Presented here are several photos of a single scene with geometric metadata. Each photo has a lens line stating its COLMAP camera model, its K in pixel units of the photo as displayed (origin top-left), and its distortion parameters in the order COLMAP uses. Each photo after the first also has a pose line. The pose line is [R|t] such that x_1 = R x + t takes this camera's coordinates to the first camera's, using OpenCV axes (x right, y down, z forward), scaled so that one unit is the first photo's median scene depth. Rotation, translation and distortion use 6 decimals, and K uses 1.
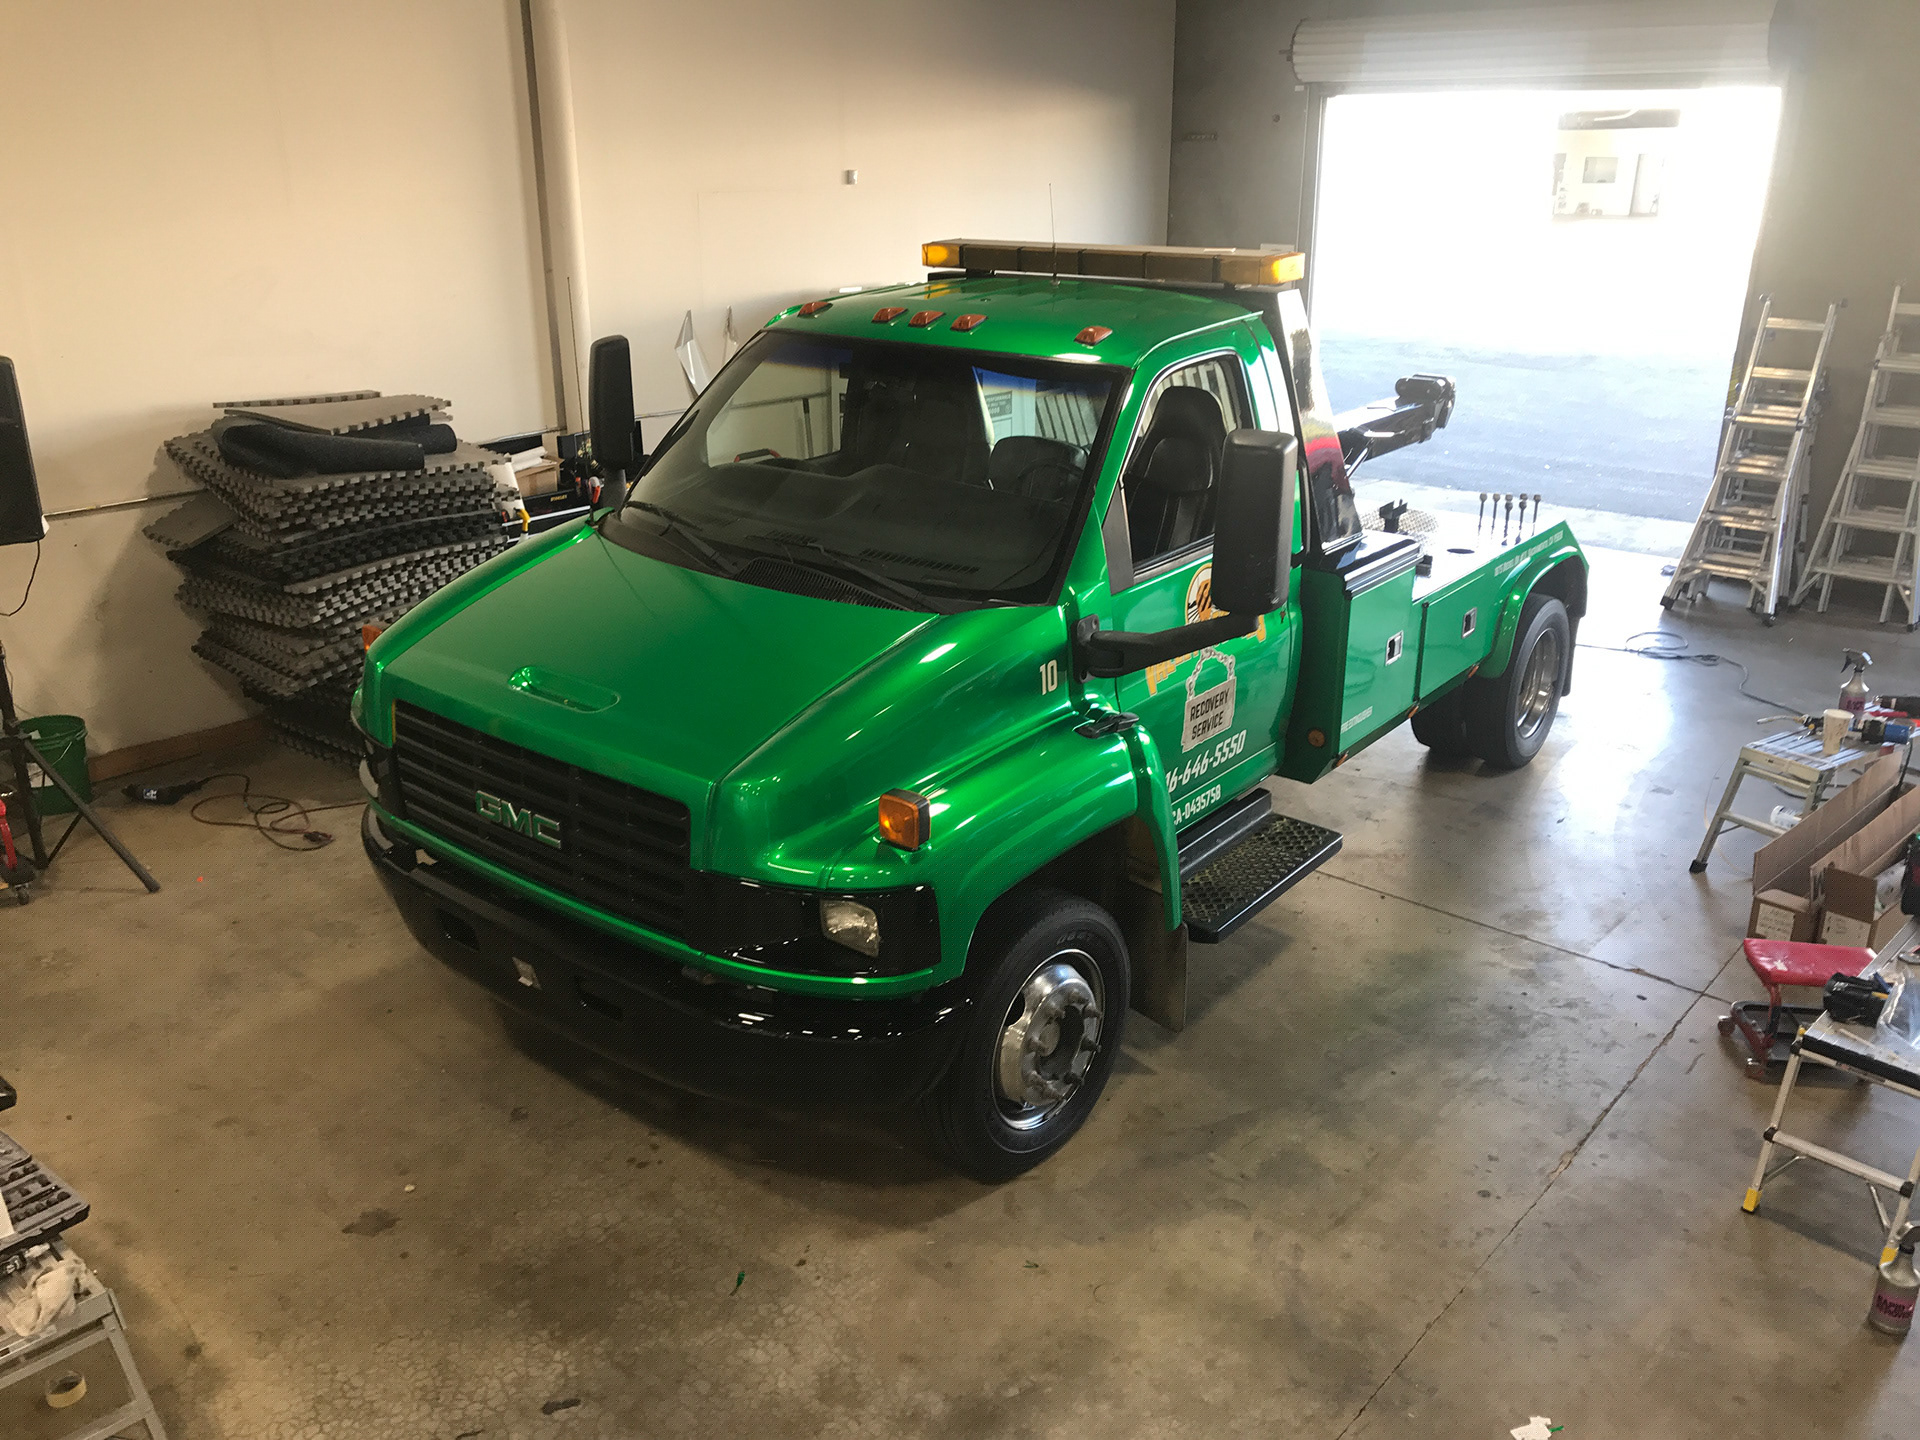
lens RADIAL K [[1592.1, 0, 970.0], [0, 1592.1, 709.8], [0, 0, 1]] dist [0.024776, -0.026028]
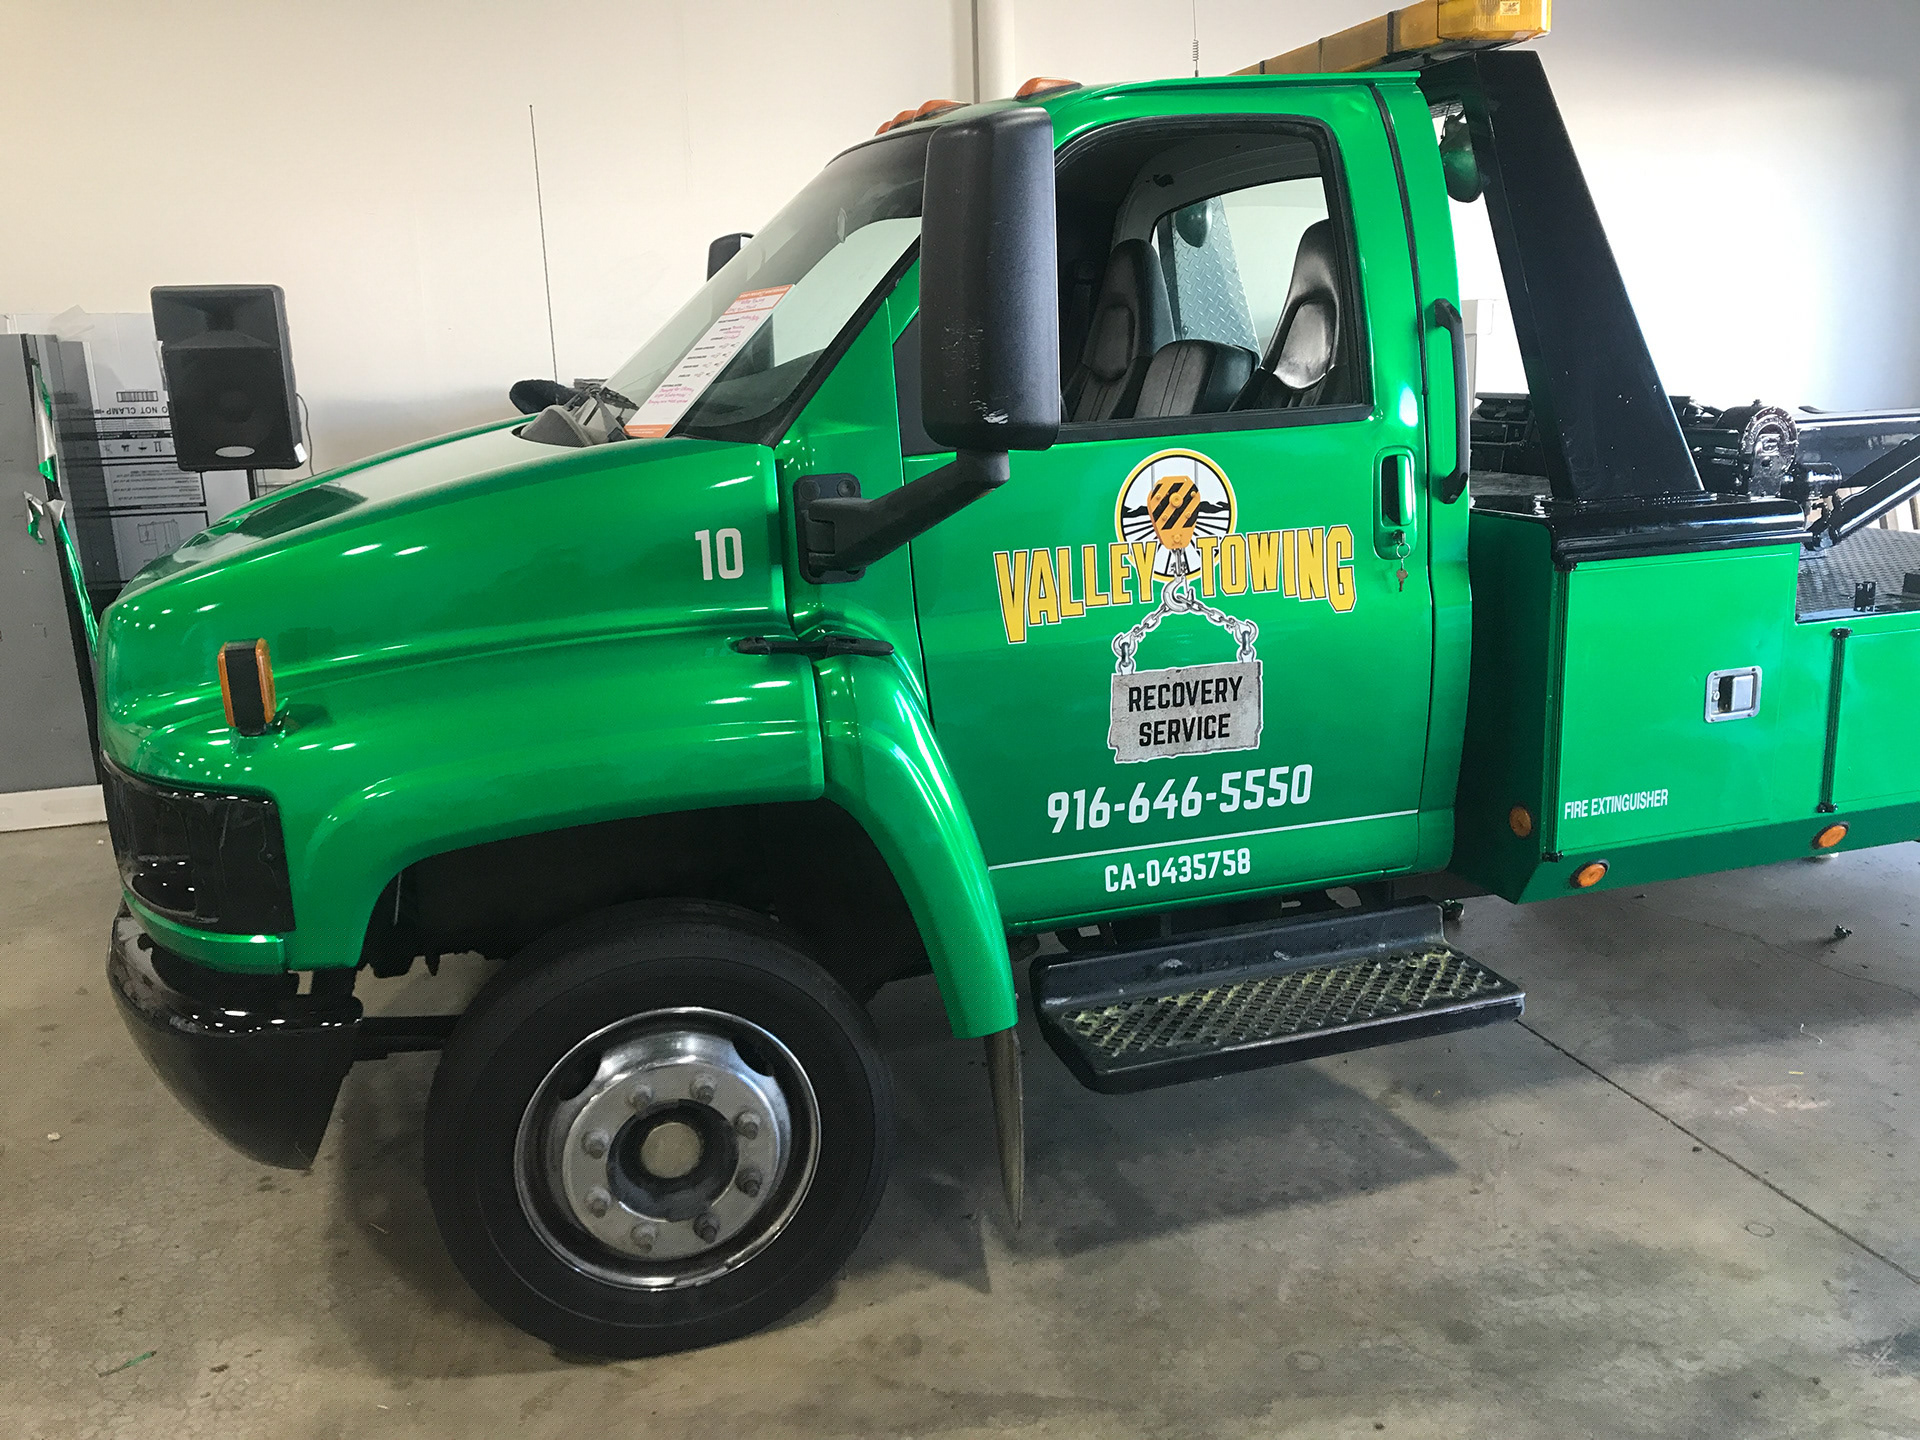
lens RADIAL K [[1592.1, 0, 970.0], [0, 1592.1, 709.8], [0, 0, 1]] dist [0.024776, -0.026028]
pose [[0.832740, 0.100041, -0.544551, 0.402128], [-0.163723, 0.984049, -0.069587, 0.056317], [0.528903, 0.147104, 0.835836, 0.457697]]
